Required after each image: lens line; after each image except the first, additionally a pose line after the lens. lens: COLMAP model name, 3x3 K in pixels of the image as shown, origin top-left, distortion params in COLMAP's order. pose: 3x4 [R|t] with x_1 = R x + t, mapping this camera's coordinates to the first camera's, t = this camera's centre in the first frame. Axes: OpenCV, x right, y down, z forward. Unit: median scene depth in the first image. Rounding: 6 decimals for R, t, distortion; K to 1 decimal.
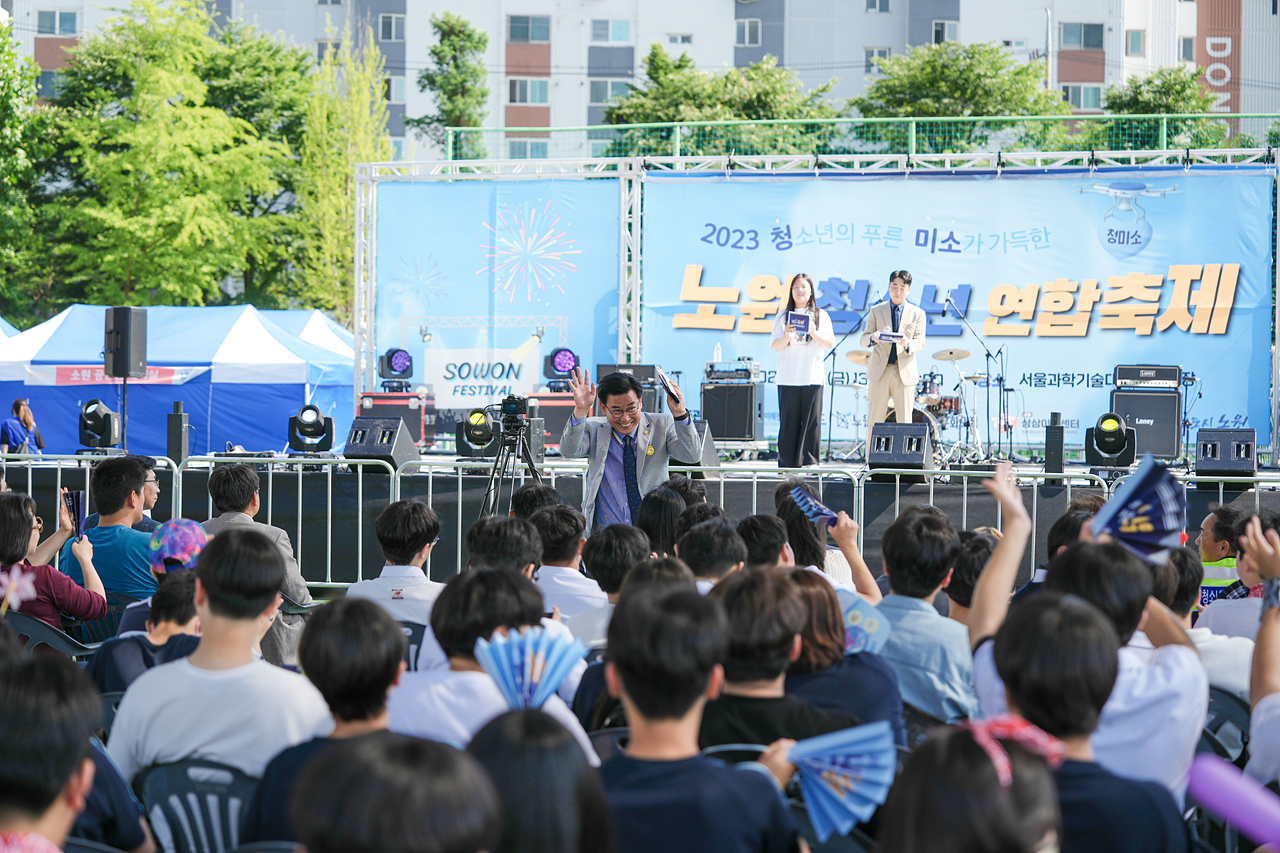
lens RADIAL K [[2472.6, 0, 632.8], [0, 2472.6, 418.6], [0, 0, 1]] dist [0.035465, 0.000000]
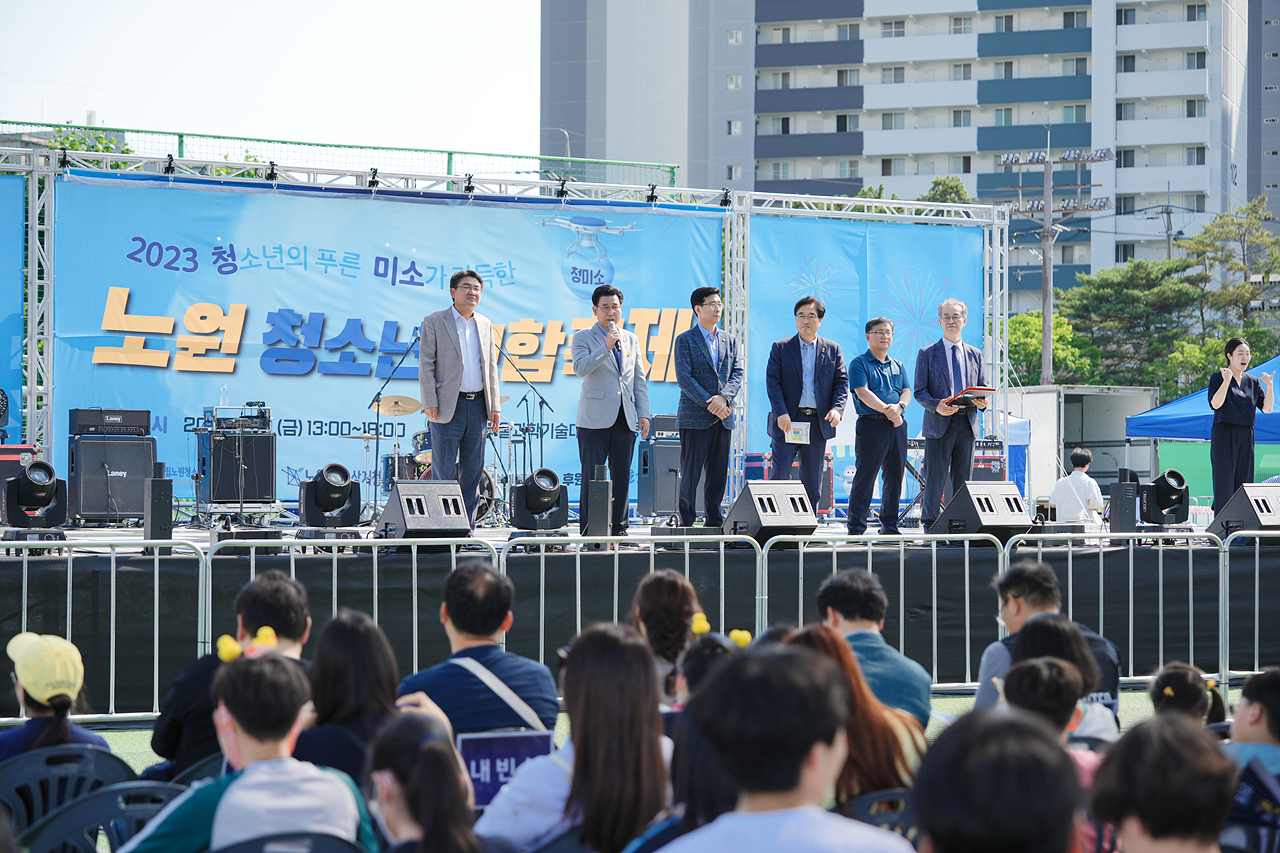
lens RADIAL K [[2686.2, 0, 630.8], [0, 2686.2, 432.5], [0, 0, 1]] dist [-0.003858, 0.000000]
pose [[0.753395, 0.002452, 0.657564, -0.430790], [0.004720, 0.999947, -0.009137, -0.005411], [-0.657551, 0.009988, 0.753344, 0.224676]]
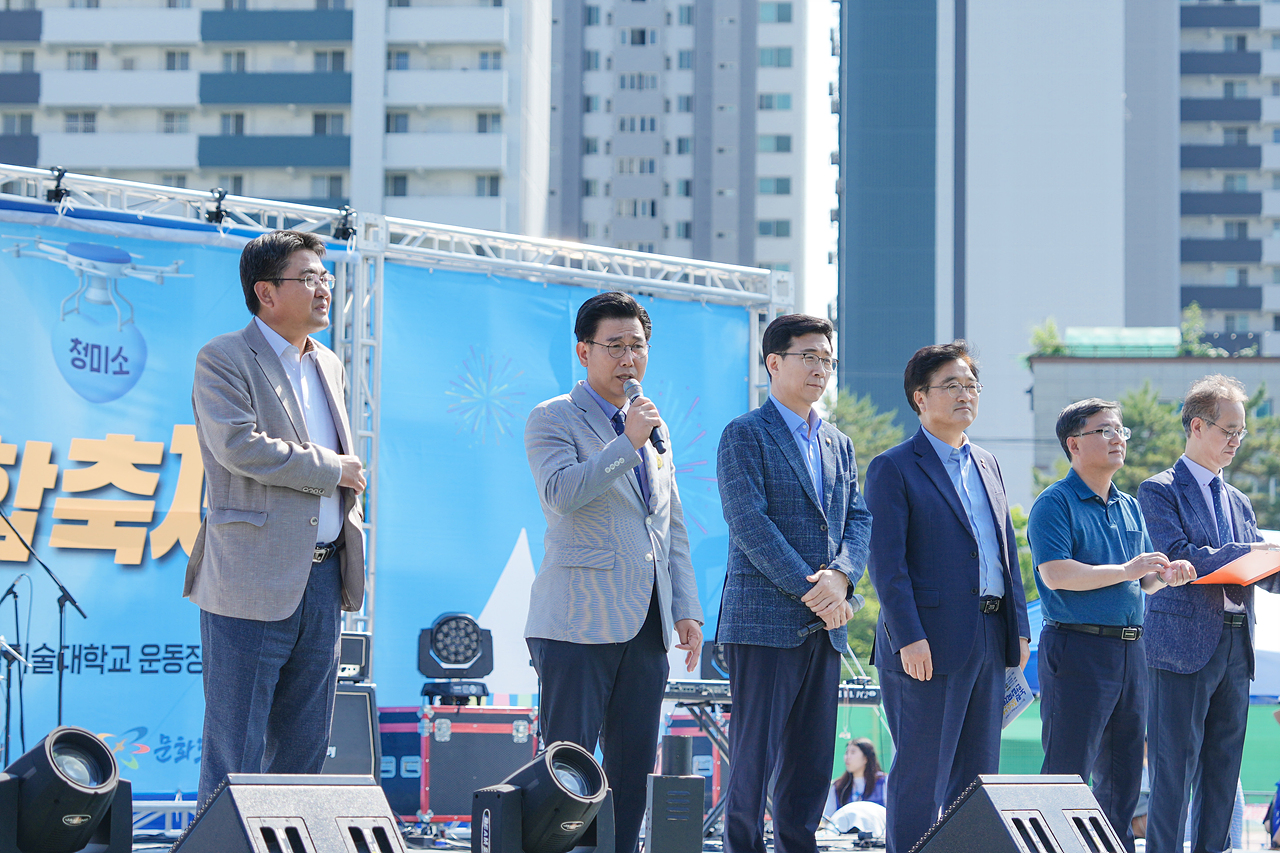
lens RADIAL K [[3480.9, 0, 606.3], [0, 3480.9, 354.3], [0, 0, 1]] dist [0.050507, 0.000000]
pose [[0.546082, 0.088324, 0.833062, -0.295497], [-0.004656, 0.994731, -0.102412, -0.005479], [-0.837719, 0.052047, 0.543616, 0.530289]]
